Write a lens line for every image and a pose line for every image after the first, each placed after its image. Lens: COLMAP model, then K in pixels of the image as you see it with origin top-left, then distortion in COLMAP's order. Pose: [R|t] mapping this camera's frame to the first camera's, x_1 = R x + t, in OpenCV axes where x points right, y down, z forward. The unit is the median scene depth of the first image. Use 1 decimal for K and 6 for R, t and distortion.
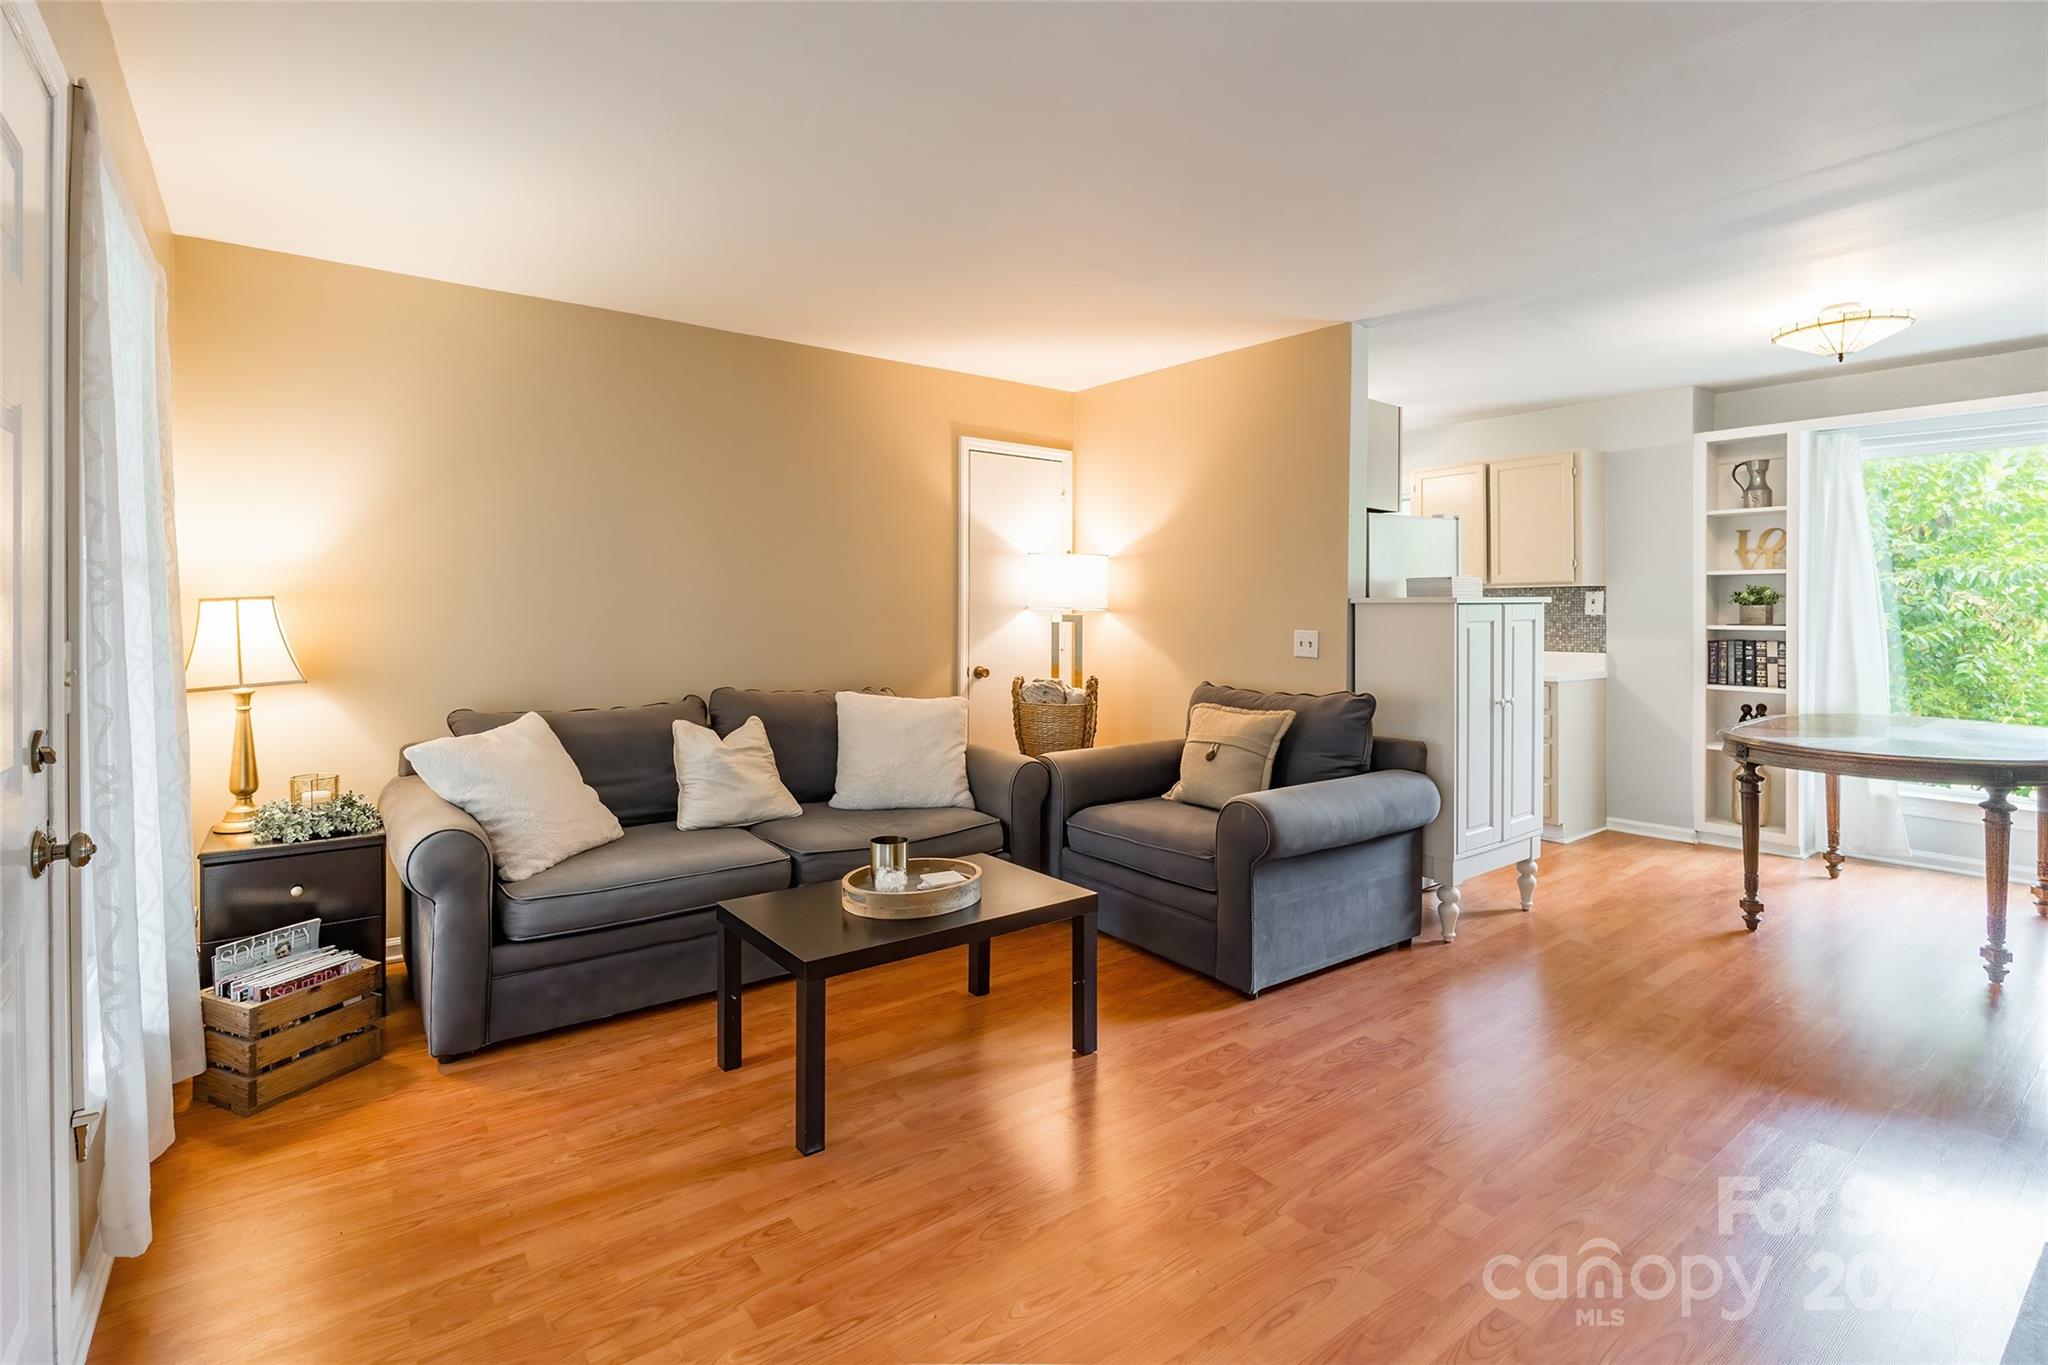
lens RADIAL K [[952.0, 0, 960.7], [0, 952.0, 633.2], [0, 0, 1]] dist [-0.009365, 0.000442]
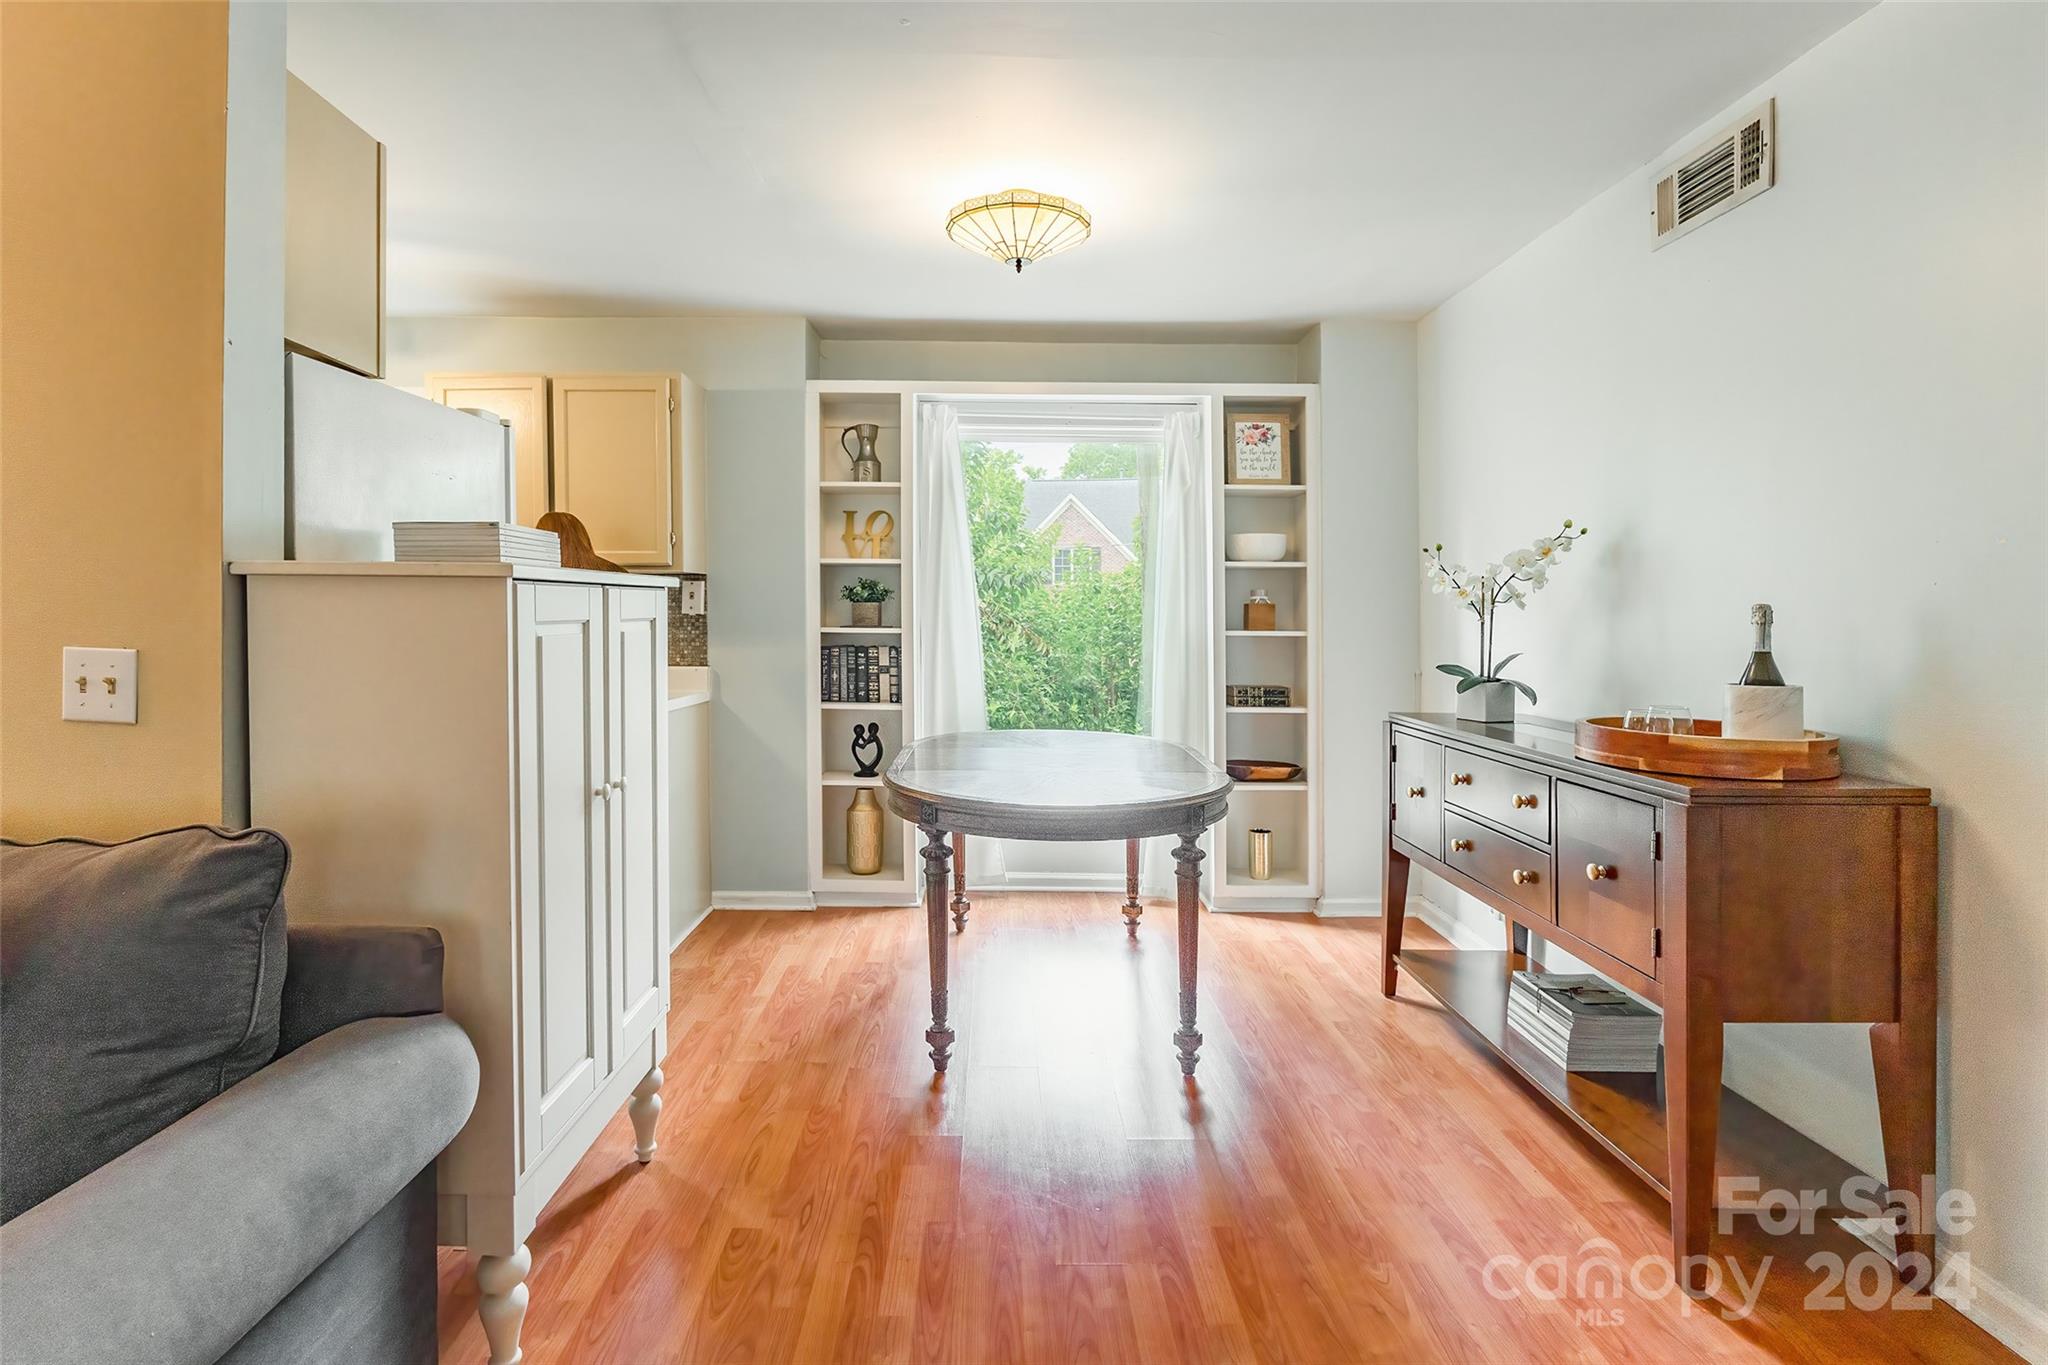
lens RADIAL K [[952.0, 0, 960.7], [0, 952.0, 633.2], [0, 0, 1]] dist [-0.009365, 0.000442]
pose [[0.595953, -0.009310, 0.802965, 0.230200], [0.013297, 0.999910, 0.001724, -0.003636], [-0.802909, 0.009650, 0.596023, 0.448001]]
